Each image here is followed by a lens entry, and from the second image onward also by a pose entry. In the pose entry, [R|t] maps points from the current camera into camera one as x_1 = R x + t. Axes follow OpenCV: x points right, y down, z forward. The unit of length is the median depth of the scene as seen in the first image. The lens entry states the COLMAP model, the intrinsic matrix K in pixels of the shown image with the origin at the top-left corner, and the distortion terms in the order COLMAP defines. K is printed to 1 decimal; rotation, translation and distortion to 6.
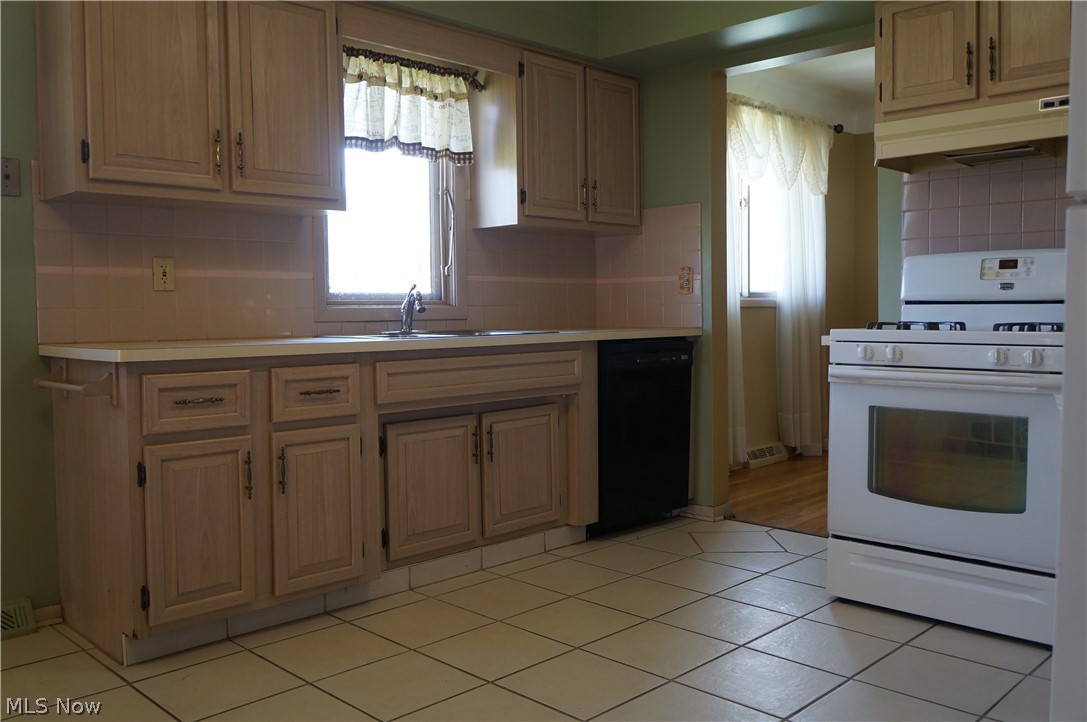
lens RADIAL K [[924.0, 0, 546.0], [0, 924.0, 346.0], [0, 0, 1]] dist [-0.003300, -0.000170]
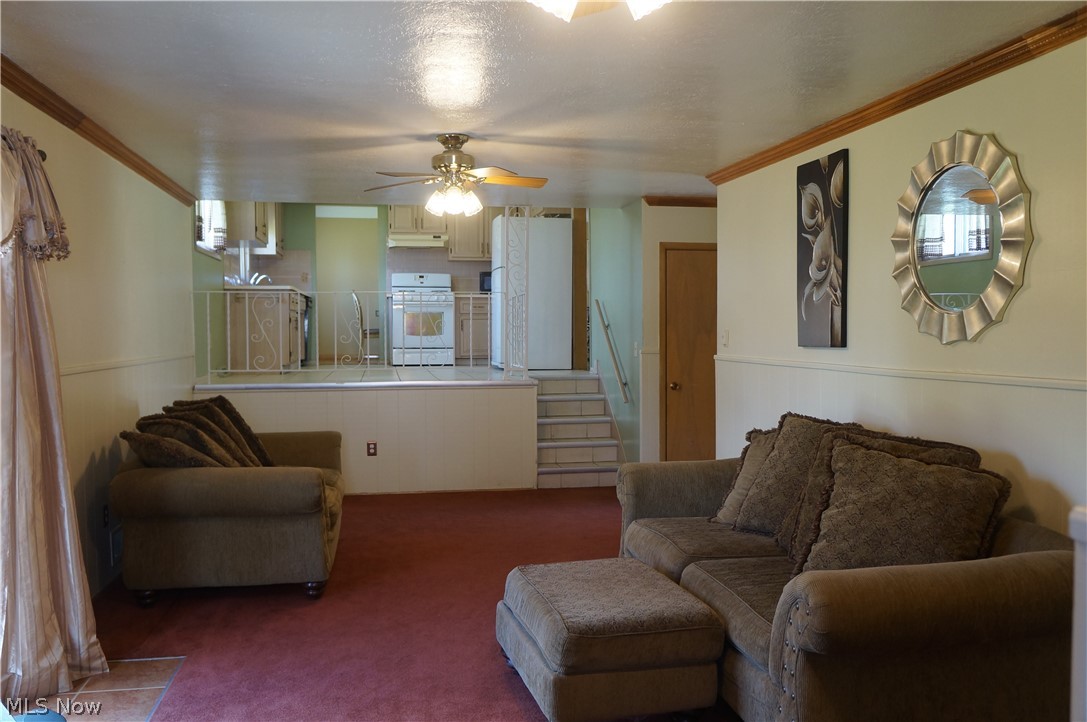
lens RADIAL K [[924.0, 0, 546.0], [0, 924.0, 346.0], [0, 0, 1]] dist [-0.003300, -0.000170]
pose [[0.575216, -0.009081, 0.817951, -2.282313], [0.031111, 0.999458, -0.010782, 0.248455], [-0.817410, 0.031650, 0.575187, -1.561201]]
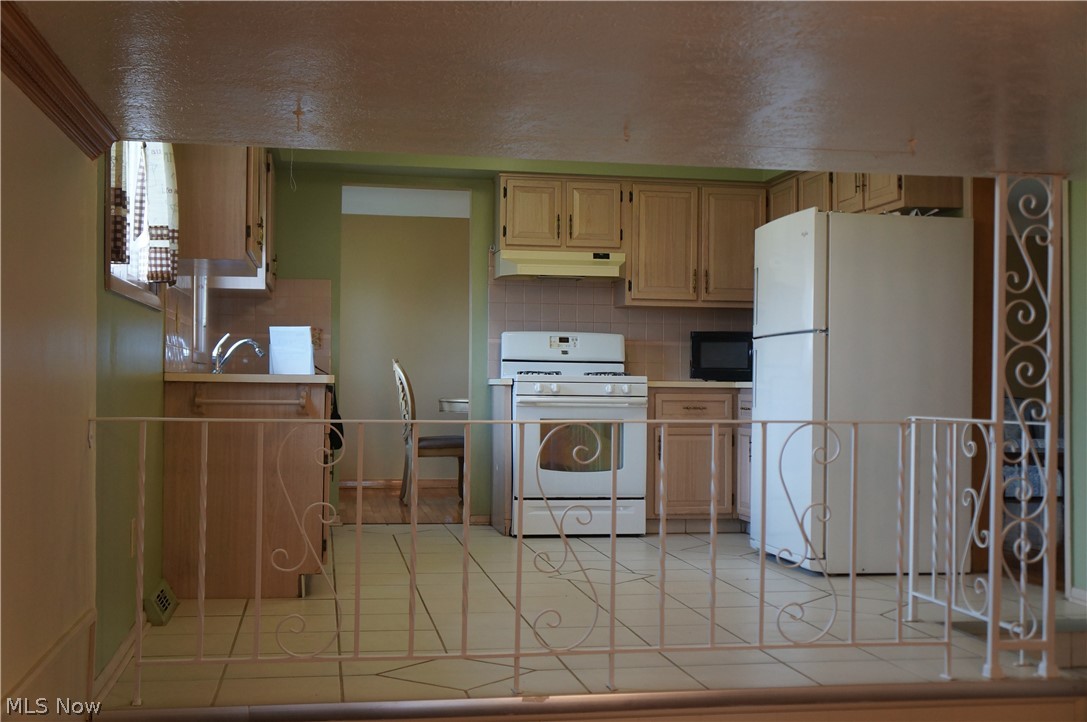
lens RADIAL K [[1301.2, 0, 543.5], [0, 1301.2, 361.0], [0, 0, 1]] dist [0.007093, 0.004912]
pose [[0.583857, 0.028274, 0.811364, -1.536103], [0.016754, 0.998761, -0.046860, 0.067024], [-0.811683, 0.040953, 0.582660, -0.409785]]
